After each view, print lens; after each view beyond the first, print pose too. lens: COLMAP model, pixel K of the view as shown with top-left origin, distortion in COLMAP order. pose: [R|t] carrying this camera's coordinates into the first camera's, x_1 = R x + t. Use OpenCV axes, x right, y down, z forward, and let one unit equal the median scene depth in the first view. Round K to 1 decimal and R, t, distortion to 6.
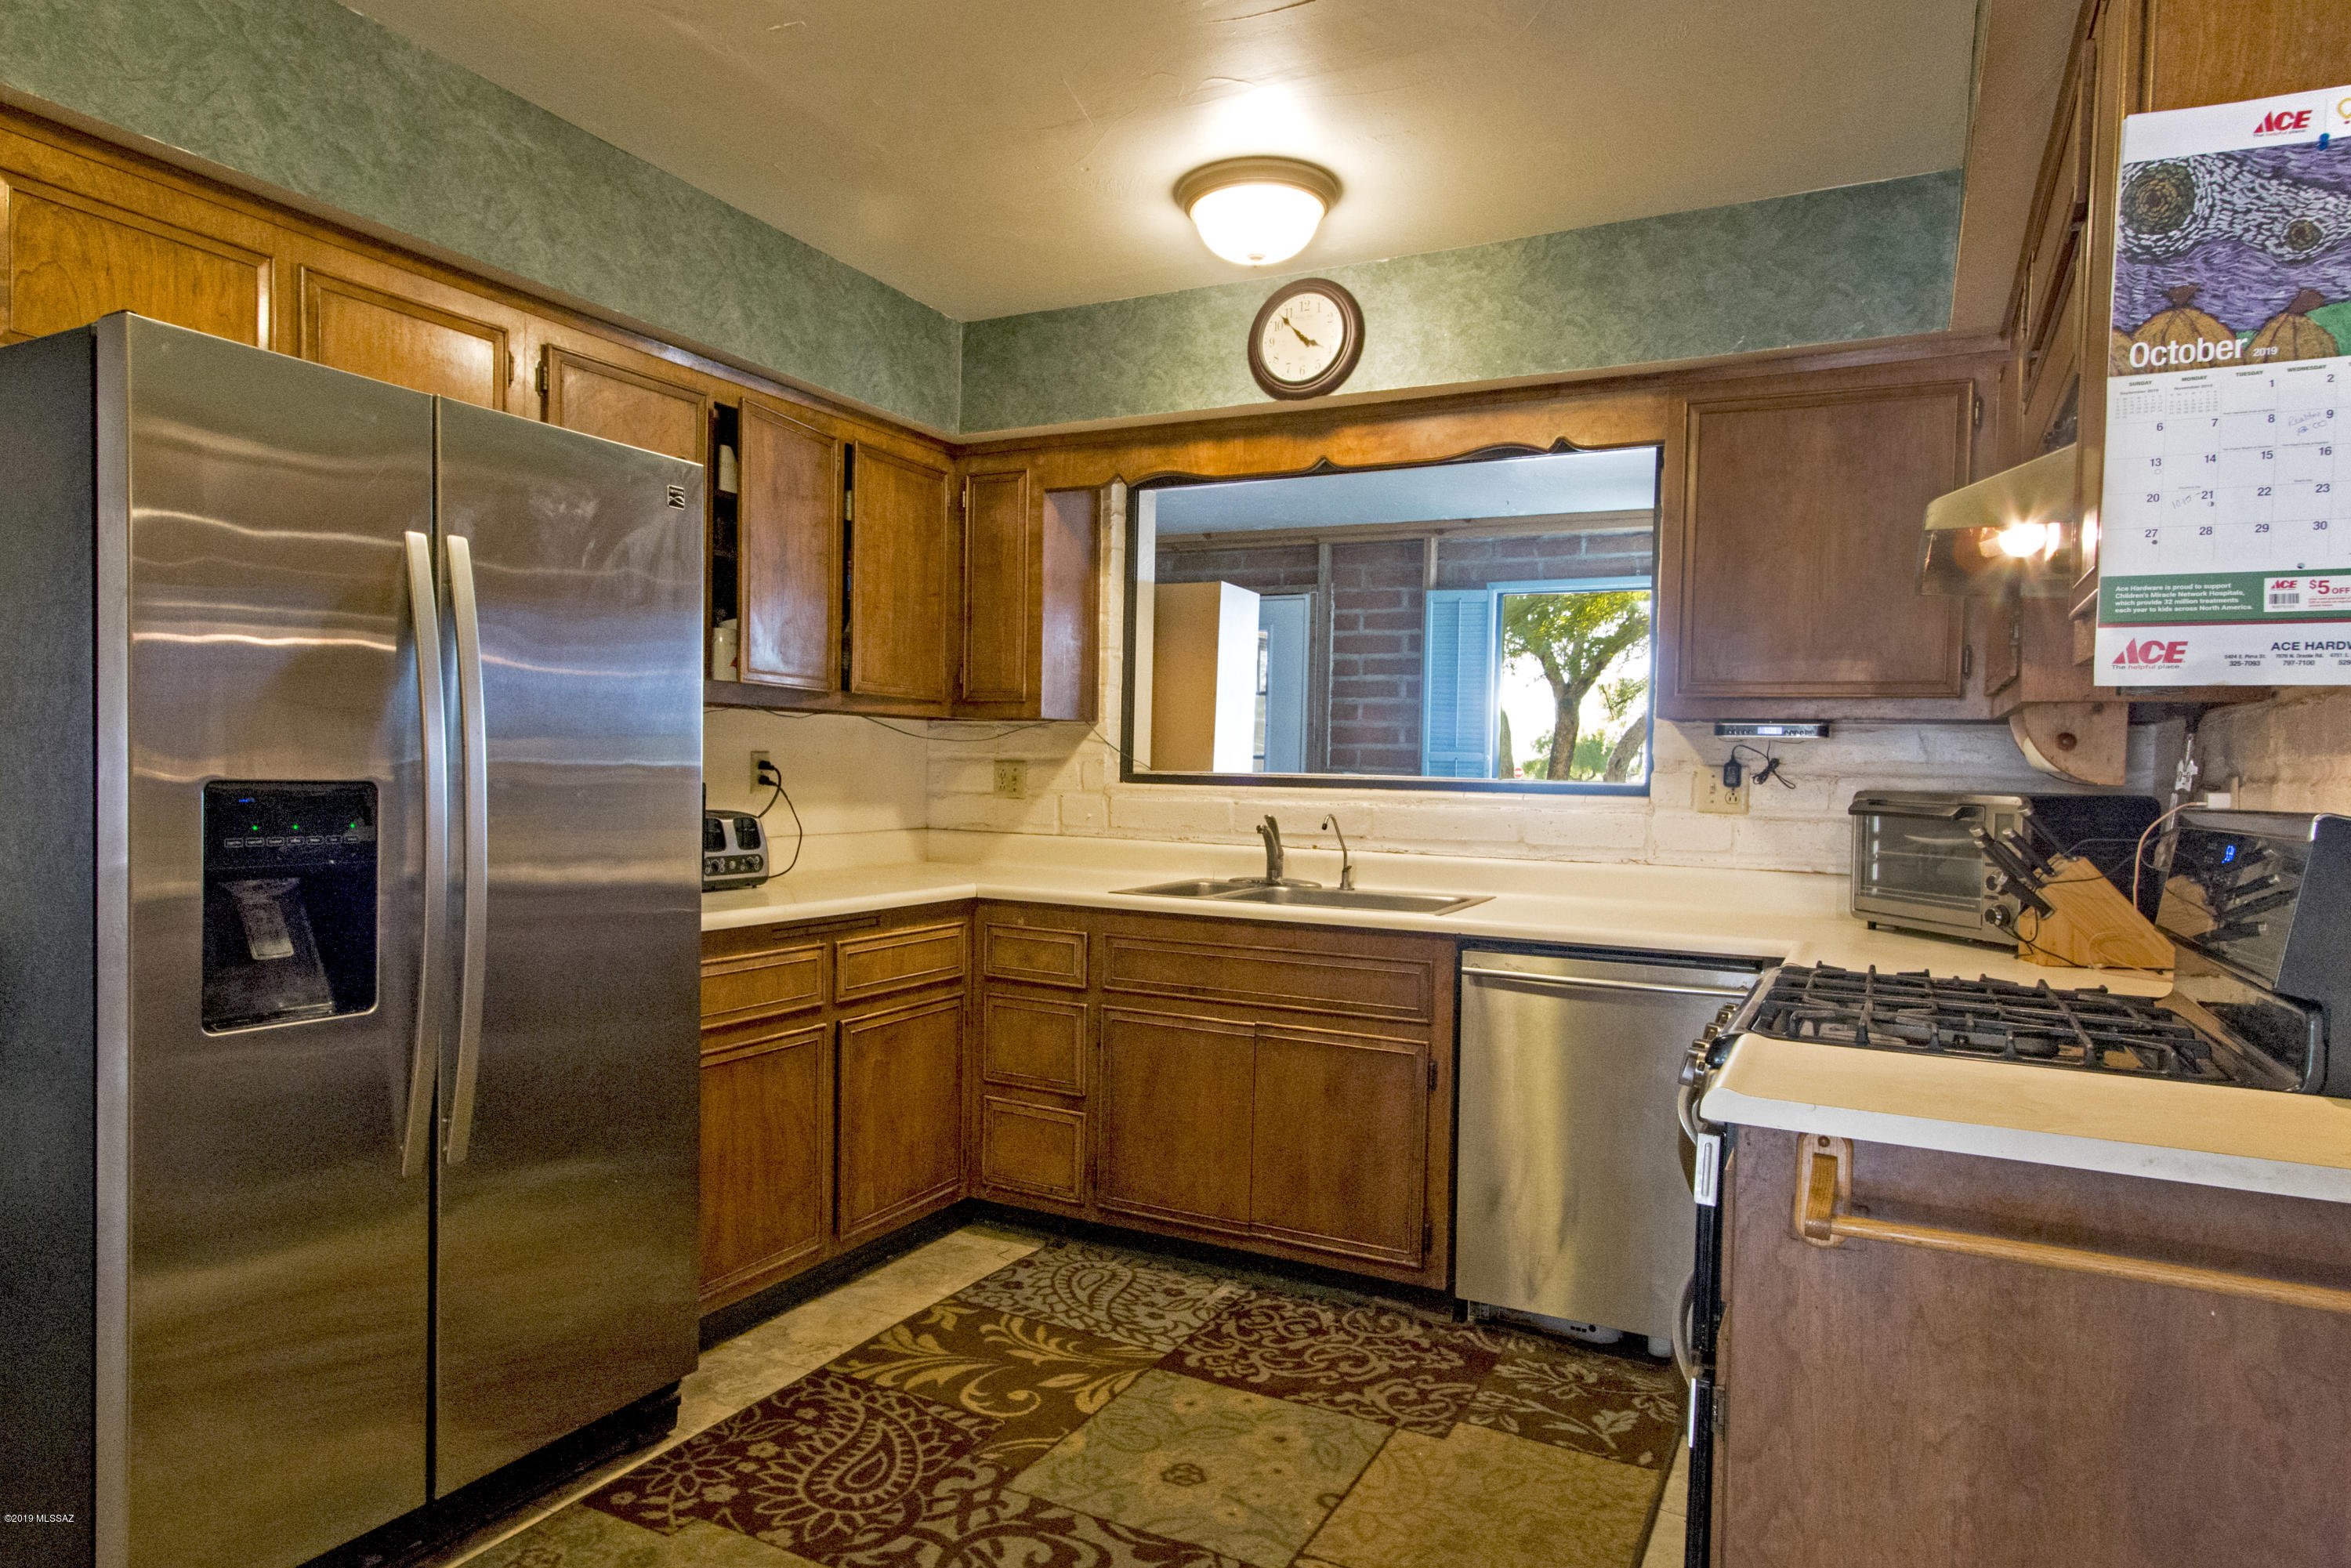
lens RADIAL K [[1407.2, 0, 1167.8], [0, 1407.2, 794.1], [0, 0, 1]] dist [0.000266, 0.001032]
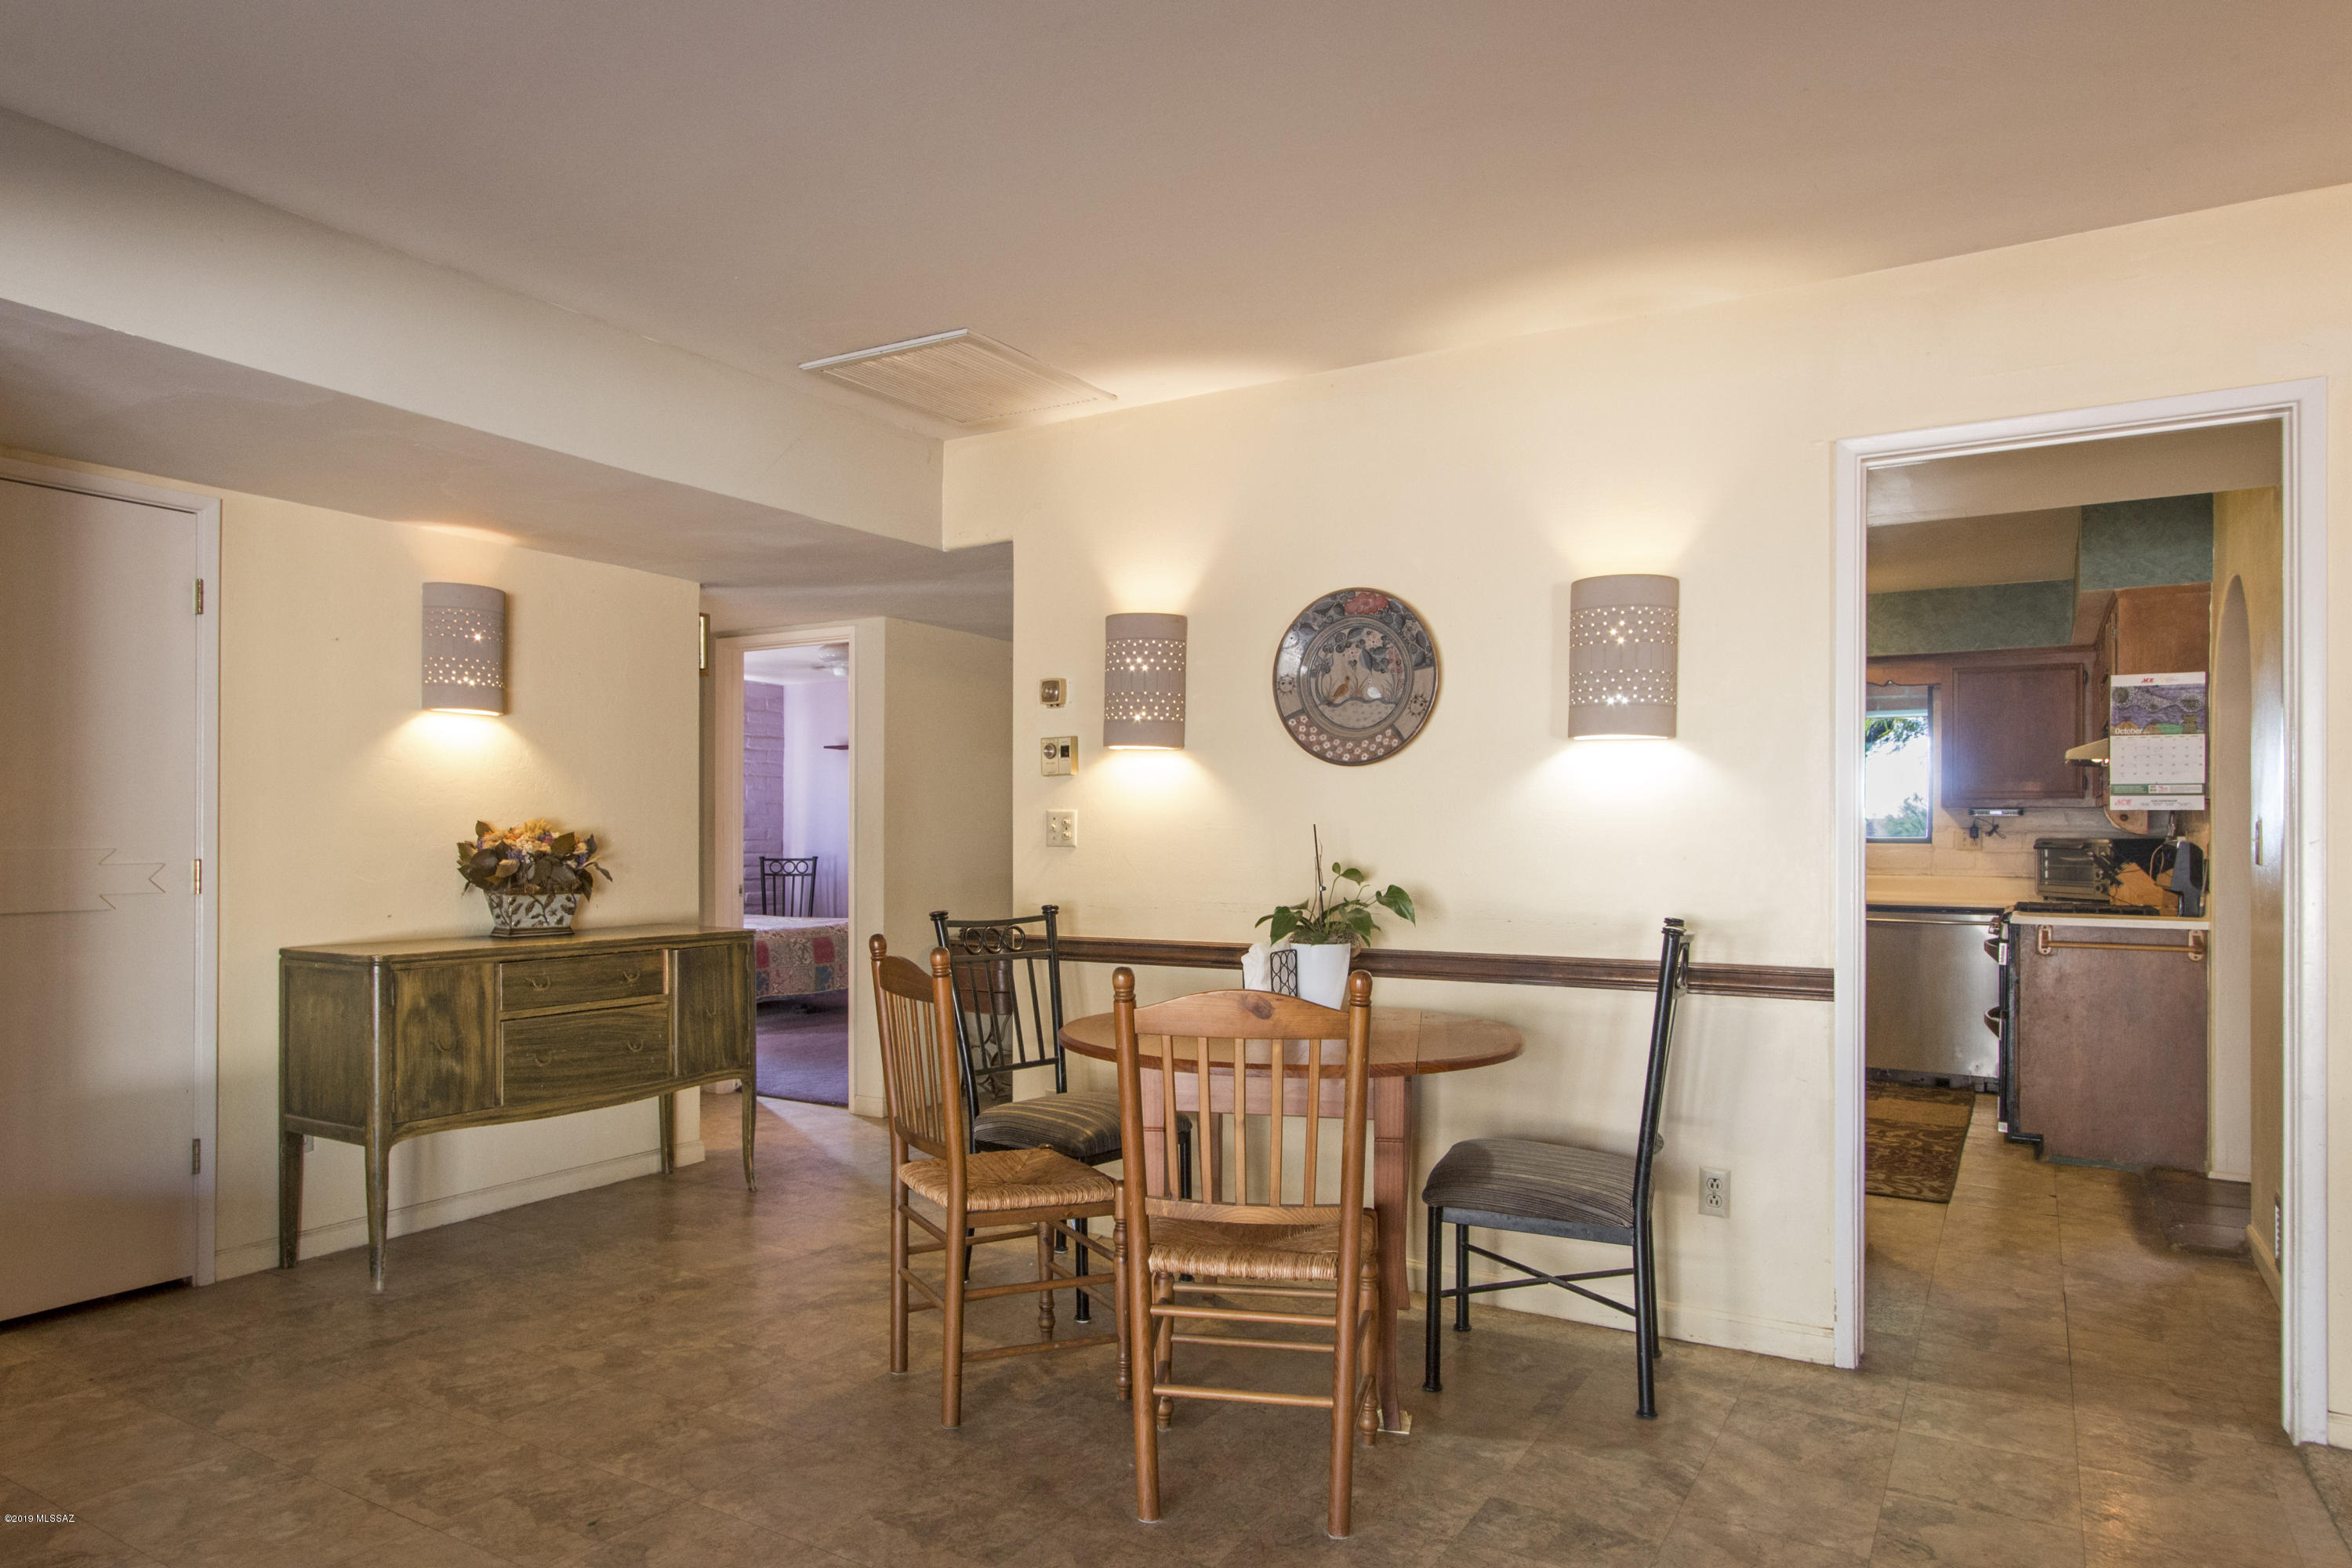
lens RADIAL K [[1407.9, 0, 1181.6], [0, 1407.9, 797.6], [0, 0, 1]] dist [0.000266, 0.001032]
pose [[0.997692, -0.014859, -0.066252, -0.788472], [0.011907, 0.998928, -0.044732, 0.017958], [0.066846, 0.043840, 0.996800, -1.457695]]
